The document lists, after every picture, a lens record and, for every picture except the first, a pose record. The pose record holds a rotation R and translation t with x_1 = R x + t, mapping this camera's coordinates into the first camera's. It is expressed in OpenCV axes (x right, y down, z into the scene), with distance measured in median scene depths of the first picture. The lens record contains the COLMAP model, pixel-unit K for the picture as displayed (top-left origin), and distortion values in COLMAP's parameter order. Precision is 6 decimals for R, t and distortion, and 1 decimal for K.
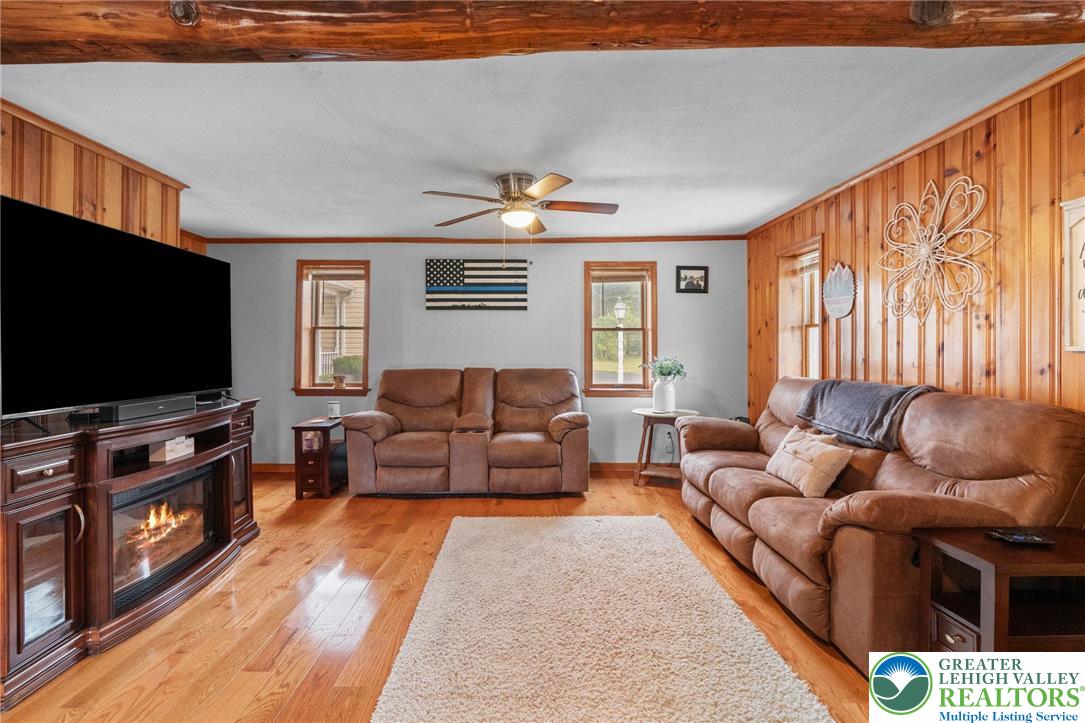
lens RADIAL K [[501.6, 0, 539.4], [0, 501.6, 345.1], [0, 0, 1]] dist [-0.003290, 0.000550]
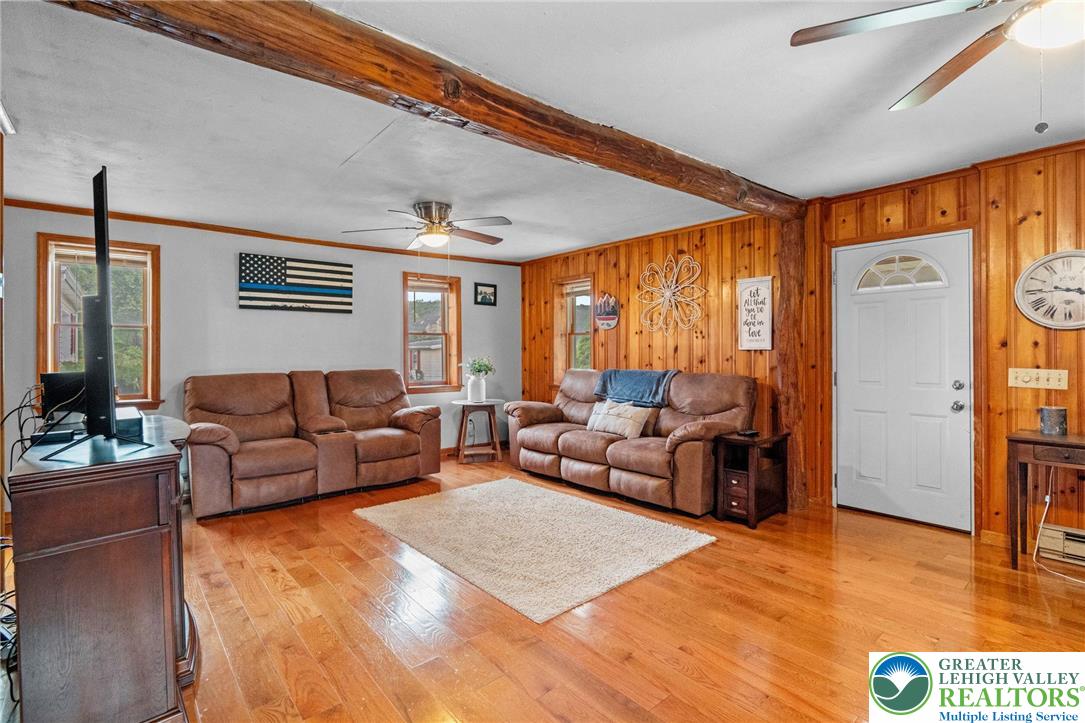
lens RADIAL K [[501.3, 0, 541.9], [0, 501.3, 353.7], [0, 0, 1]] dist [-0.001740, 0.000208]
pose [[0.771672, -0.008342, 0.635967, -0.507503], [0.001400, 0.999934, 0.011418, 0.001802], [-0.636020, -0.007921, 0.771632, -0.059384]]
